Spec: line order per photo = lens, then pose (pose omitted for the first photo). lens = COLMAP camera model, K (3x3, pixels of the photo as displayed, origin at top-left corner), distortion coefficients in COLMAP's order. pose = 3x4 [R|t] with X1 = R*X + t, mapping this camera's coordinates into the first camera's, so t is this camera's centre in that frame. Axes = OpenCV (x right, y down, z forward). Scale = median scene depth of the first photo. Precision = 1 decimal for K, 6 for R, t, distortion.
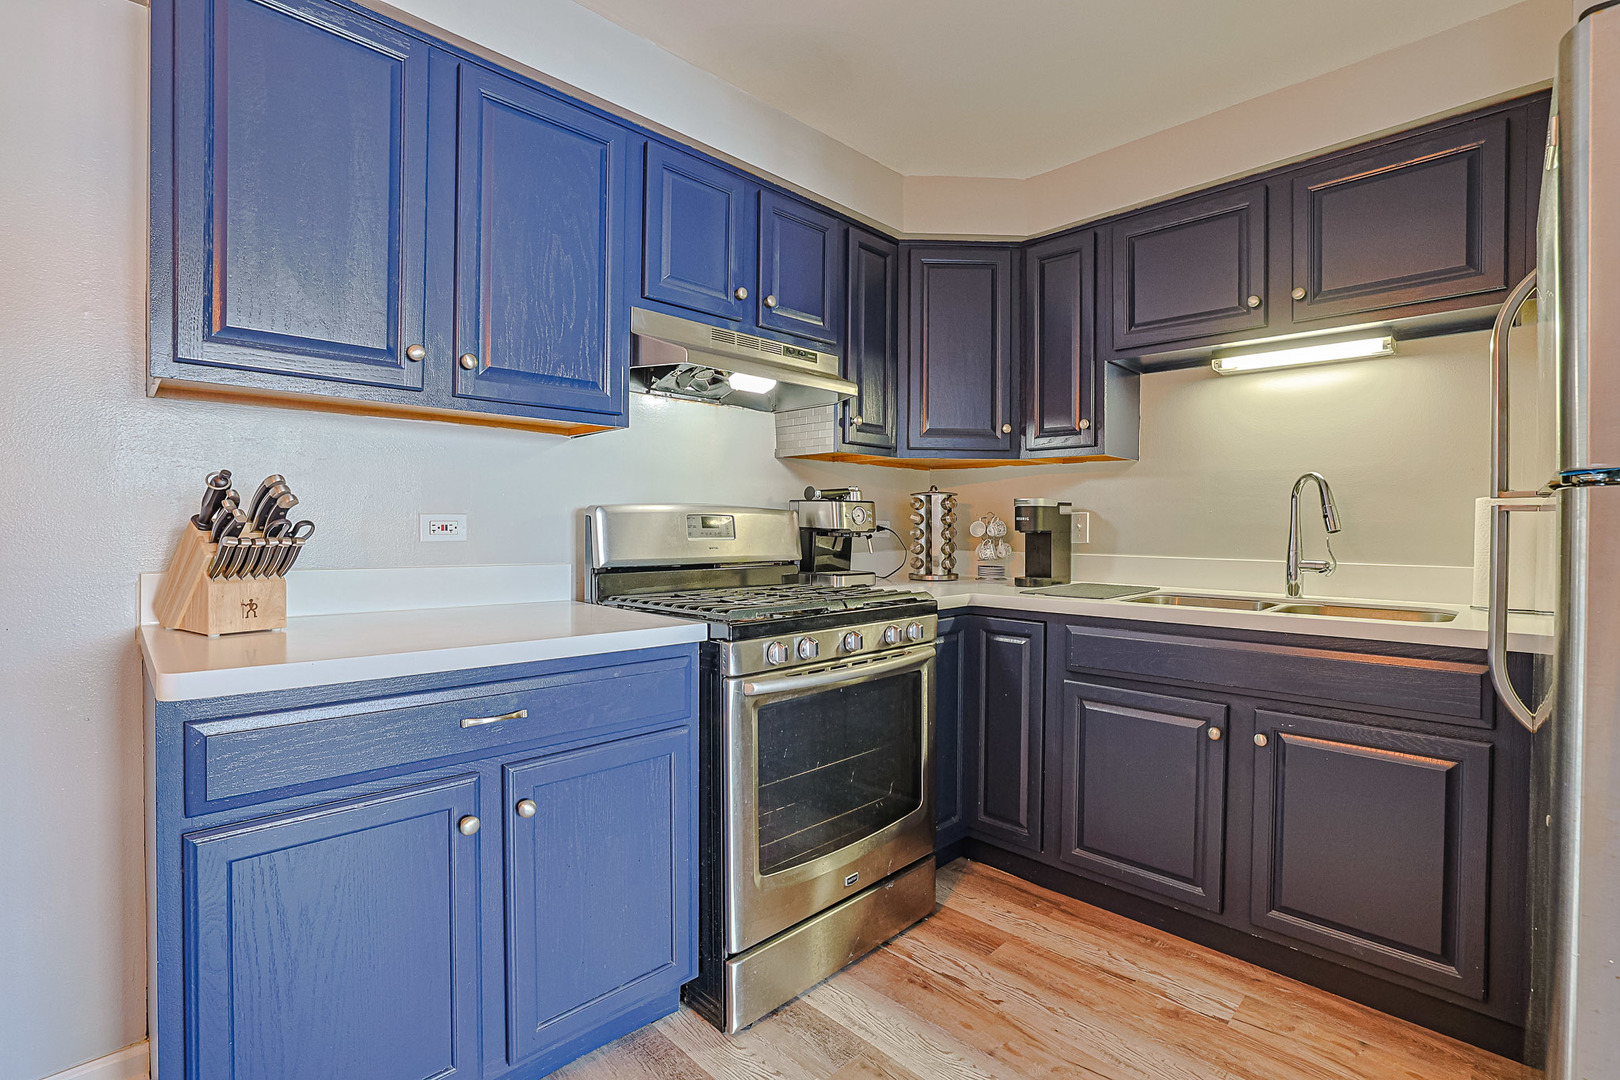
lens RADIAL K [[734.7, 0, 803.3], [0, 734.7, 515.2], [0, 0, 1]] dist [-0.057319, 0.020134]
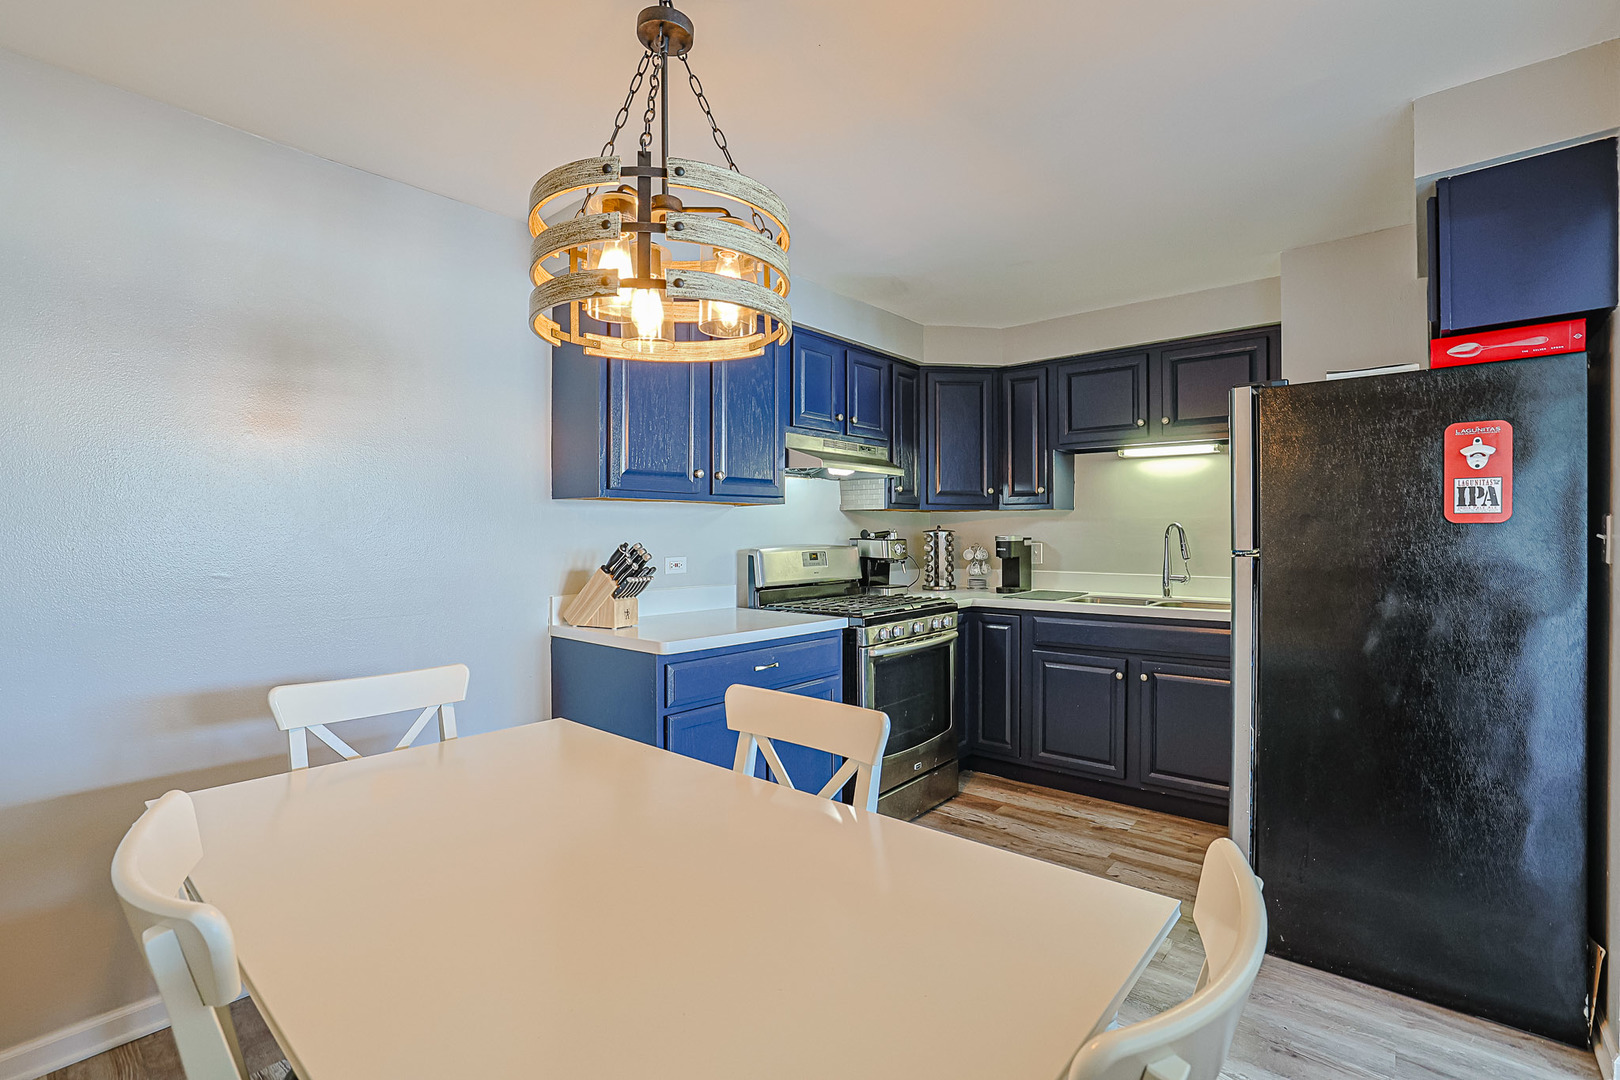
lens RADIAL K [[734.7, 0, 803.3], [0, 734.7, 515.2], [0, 0, 1]] dist [-0.057319, 0.020134]
pose [[0.996464, -0.007701, 0.083672, -0.283498], [0.008486, 0.999923, -0.009030, -0.065569], [-0.083596, 0.009709, 0.996452, -0.582214]]
